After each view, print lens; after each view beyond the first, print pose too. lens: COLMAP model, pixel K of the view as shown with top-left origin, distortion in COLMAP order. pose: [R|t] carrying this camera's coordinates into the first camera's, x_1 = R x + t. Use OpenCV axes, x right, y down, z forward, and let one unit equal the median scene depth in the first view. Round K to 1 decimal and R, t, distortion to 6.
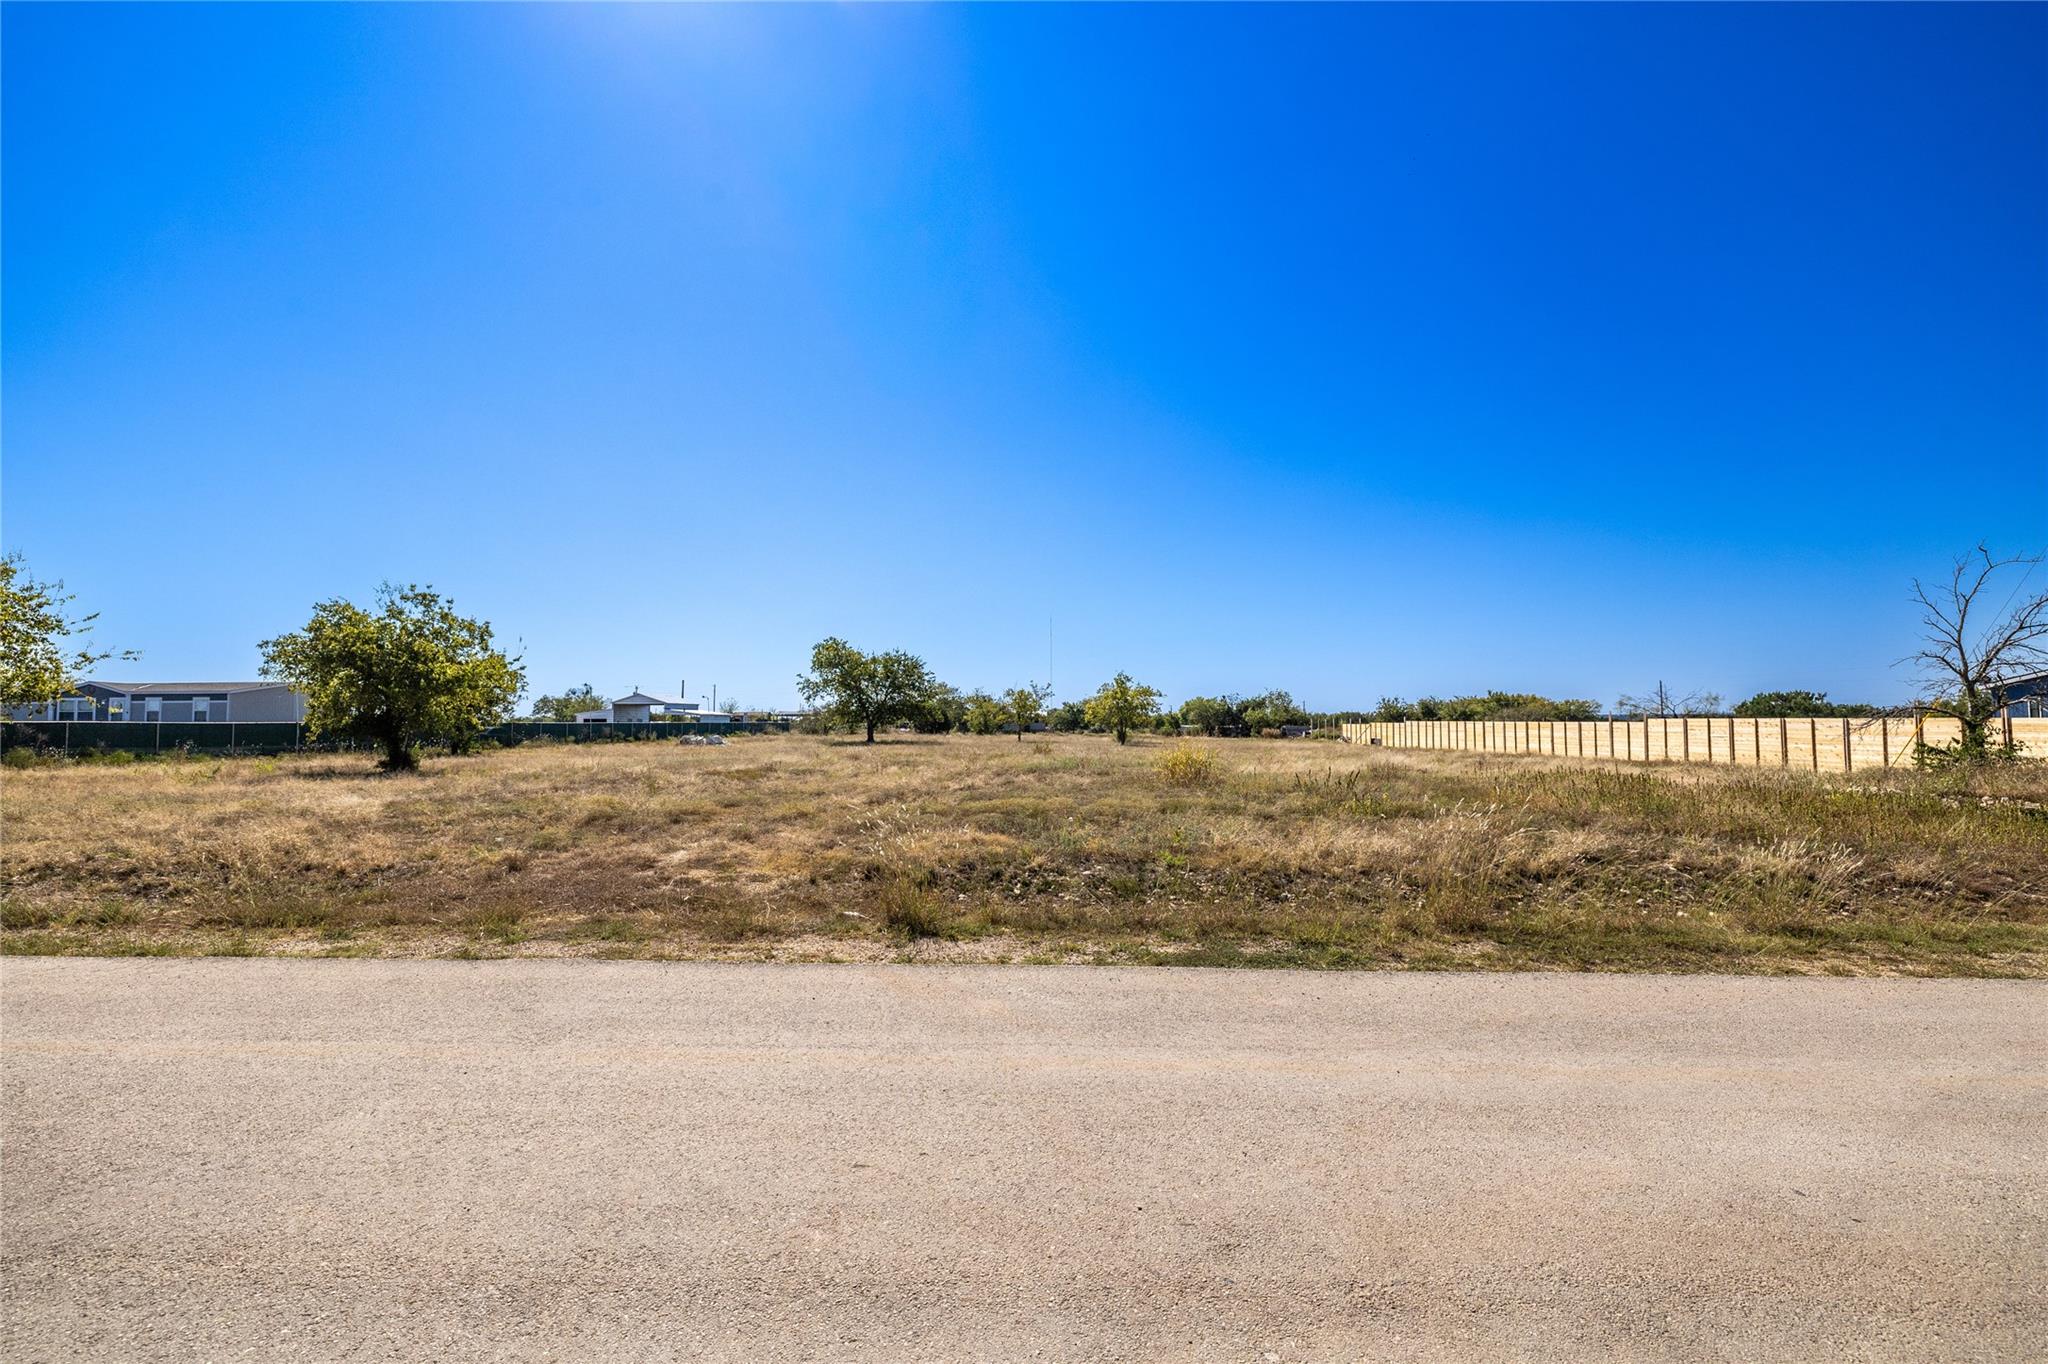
lens RADIAL K [[859.7, 0, 1019.3], [0, 859.7, 679.3], [0, 0, 1]] dist [0.001137, 0.000180]
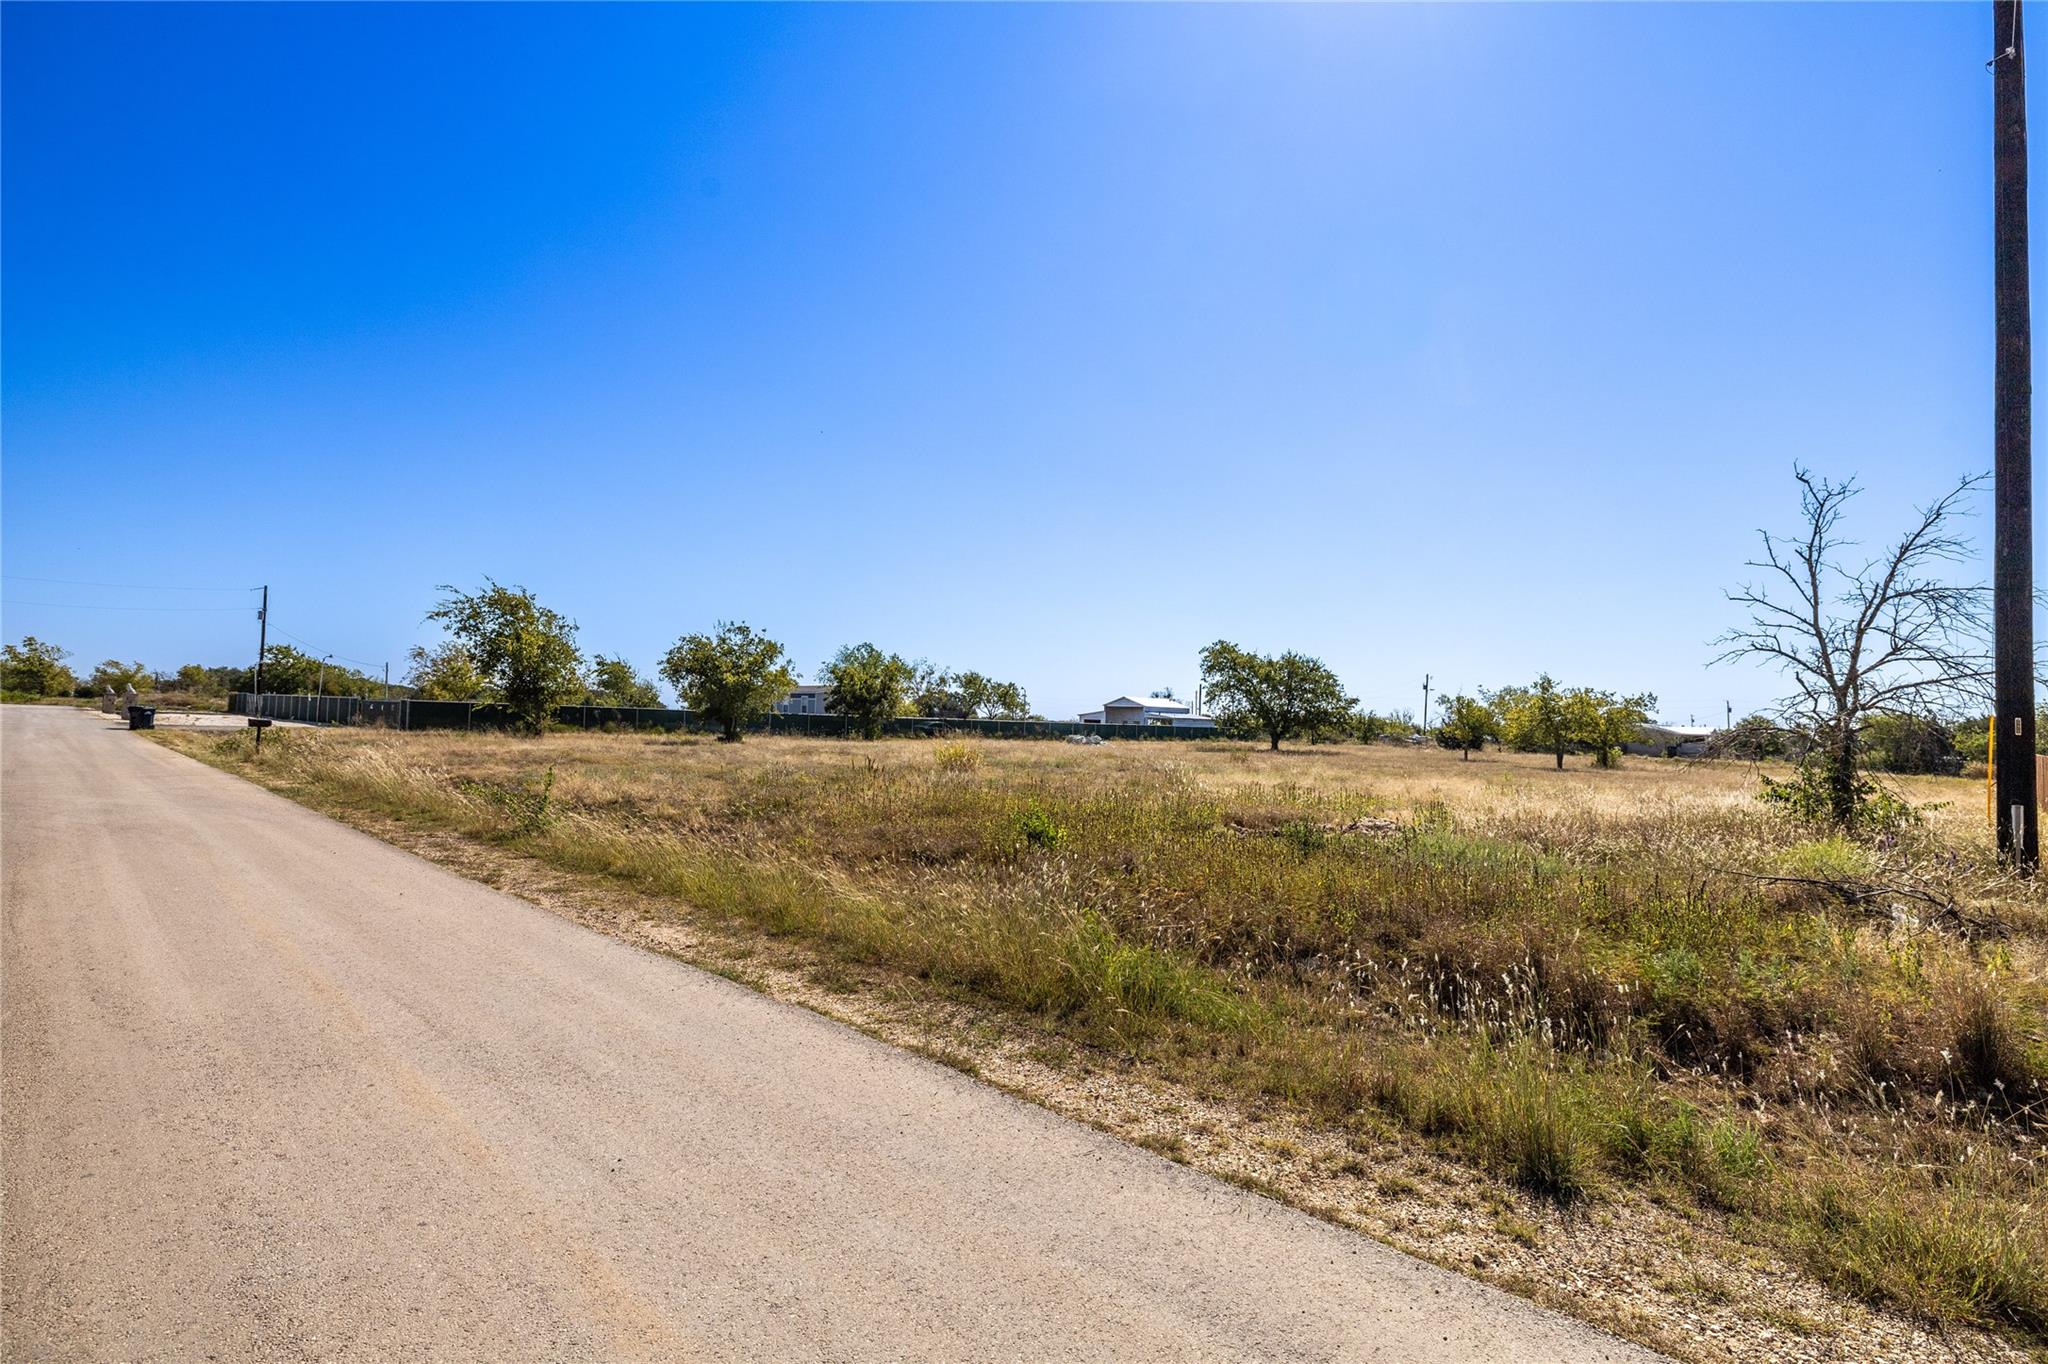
lens RADIAL K [[1012.6, 0, 1023.8], [0, 1012.6, 683.5], [0, 0, 1]] dist [0.000740, -0.000001]
pose [[0.726638, 0.000593, -0.687021, 0.390507], [-0.000249, 1.000000, 0.000600, -0.000459], [0.687021, -0.000265, 0.726638, 0.023420]]
